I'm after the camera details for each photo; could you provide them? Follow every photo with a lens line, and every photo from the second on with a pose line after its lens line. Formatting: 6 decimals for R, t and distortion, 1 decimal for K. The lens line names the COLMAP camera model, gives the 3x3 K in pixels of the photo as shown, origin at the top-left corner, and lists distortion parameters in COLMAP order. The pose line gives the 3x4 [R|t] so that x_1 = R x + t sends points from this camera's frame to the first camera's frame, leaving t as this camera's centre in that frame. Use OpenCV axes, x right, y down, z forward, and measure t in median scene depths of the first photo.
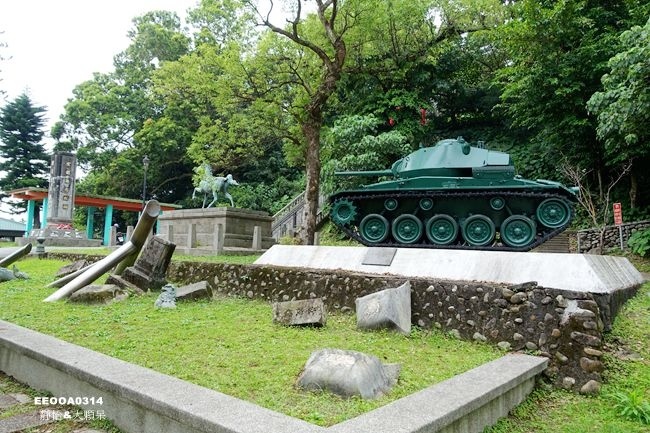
lens RADIAL K [[448.0, 0, 323.8], [0, 448.0, 214.8], [0, 0, 1]] dist [0.000735, 0.002129]
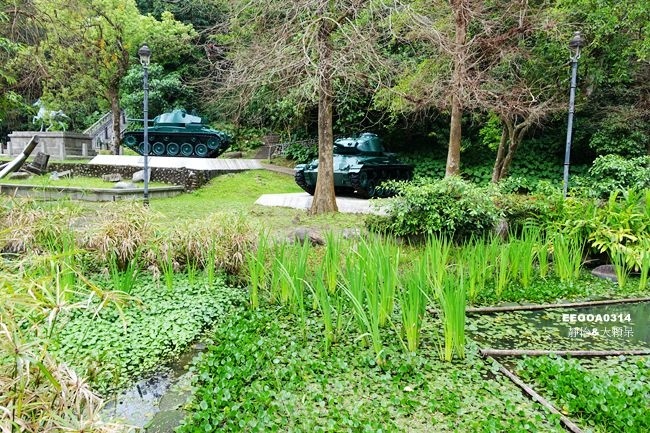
lens RADIAL K [[448.0, 0, 325.3], [0, 448.0, 217.3], [0, 0, 1]] dist [0.000735, 0.002129]
pose [[0.926770, -0.055162, 0.371558, 0.102393], [-0.027732, 0.976411, 0.214130, -0.156851], [-0.374605, -0.208753, 0.903379, -1.702634]]
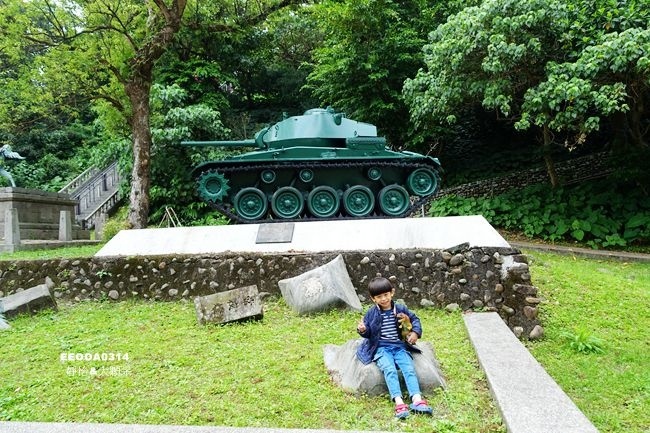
lens RADIAL K [[448.0, 0, 324.2], [0, 448.0, 216.5], [0, 0, 1]] dist [0.000735, 0.002129]
pose [[0.878356, -0.049783, 0.475408, -0.196081], [0.030622, 0.998379, 0.047971, 0.018452], [-0.477026, -0.027578, 0.878456, 0.157409]]
